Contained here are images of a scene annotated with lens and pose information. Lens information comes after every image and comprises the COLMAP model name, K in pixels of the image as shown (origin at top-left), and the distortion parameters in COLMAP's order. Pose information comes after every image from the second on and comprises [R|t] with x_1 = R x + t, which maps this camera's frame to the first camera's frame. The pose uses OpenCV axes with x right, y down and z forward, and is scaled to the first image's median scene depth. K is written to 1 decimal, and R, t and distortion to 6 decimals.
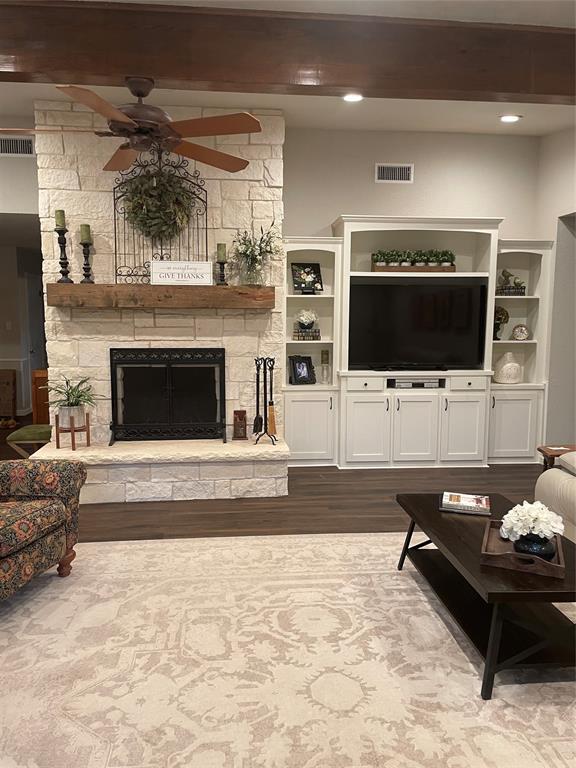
lens RADIAL K [[579.1, 0, 285.2], [0, 579.1, 374.7], [0, 0, 1]] dist [0.109506, -0.136619]
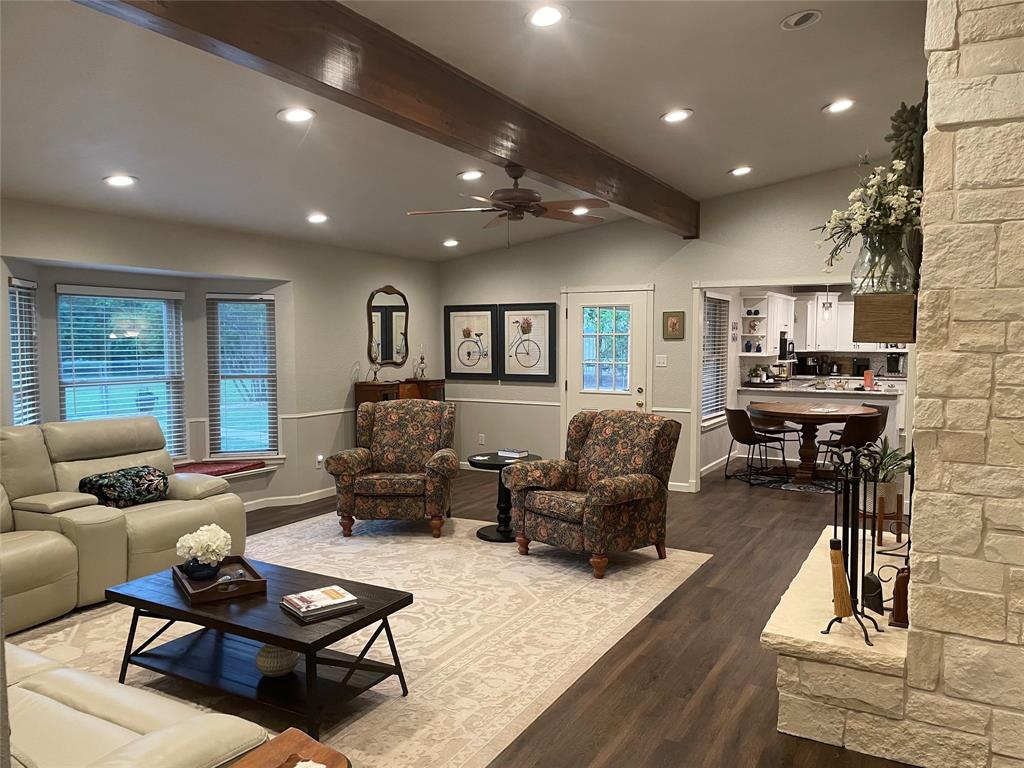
lens RADIAL K [[772.1, 0, 516.7], [0, 772.1, 381.0], [0, 0, 1]] dist [0.109506, -0.136619]
pose [[-0.567030, 0.040766, -0.822688, 0.989137], [-0.091300, 0.989510, 0.111960, -0.201378], [0.818622, 0.138596, -0.557360, 1.741989]]
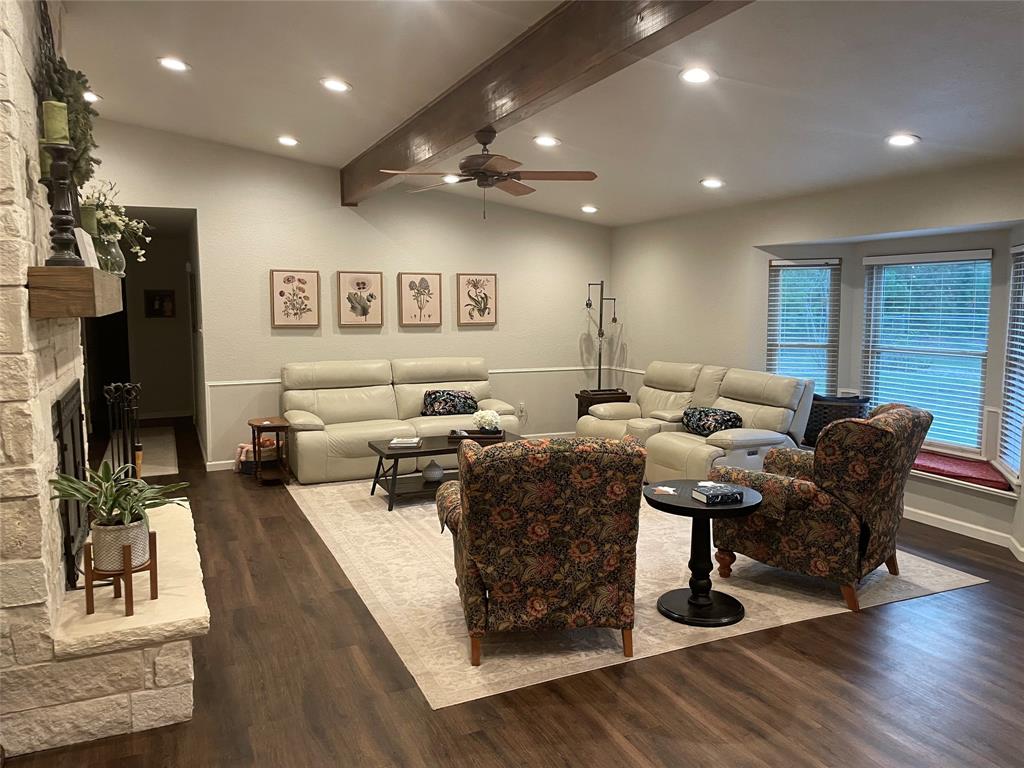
lens RADIAL K [[772.1, 0, 516.7], [0, 772.1, 381.0], [0, 0, 1]] dist [0.109506, -0.136619]
pose [[-0.322550, -0.102156, 0.941024, -1.608208], [0.100036, 0.984913, 0.141210, -0.181621], [-0.941251, 0.139683, -0.307465, 1.320849]]
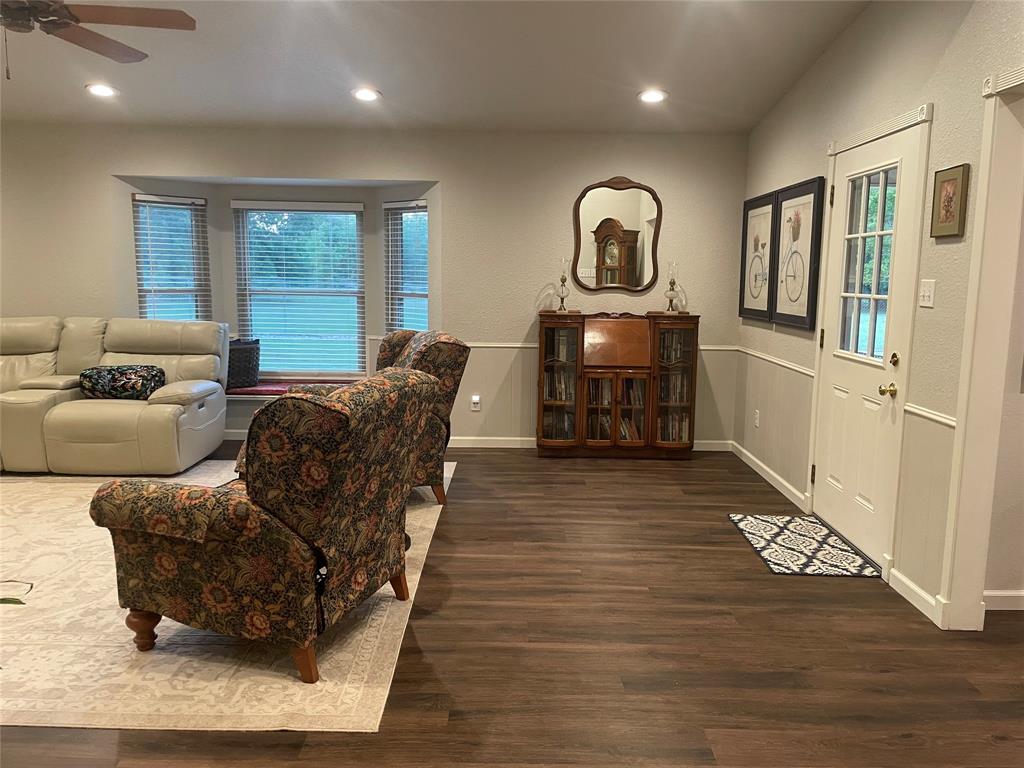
lens RADIAL K [[772.1, 0, 516.7], [0, 772.1, 381.0], [0, 0, 1]] dist [0.109506, -0.136619]
pose [[-0.994368, -0.031893, 0.101066, -0.903492], [-0.006087, 0.969256, 0.245979, -0.170165], [-0.105804, 0.243979, -0.963992, 1.811556]]
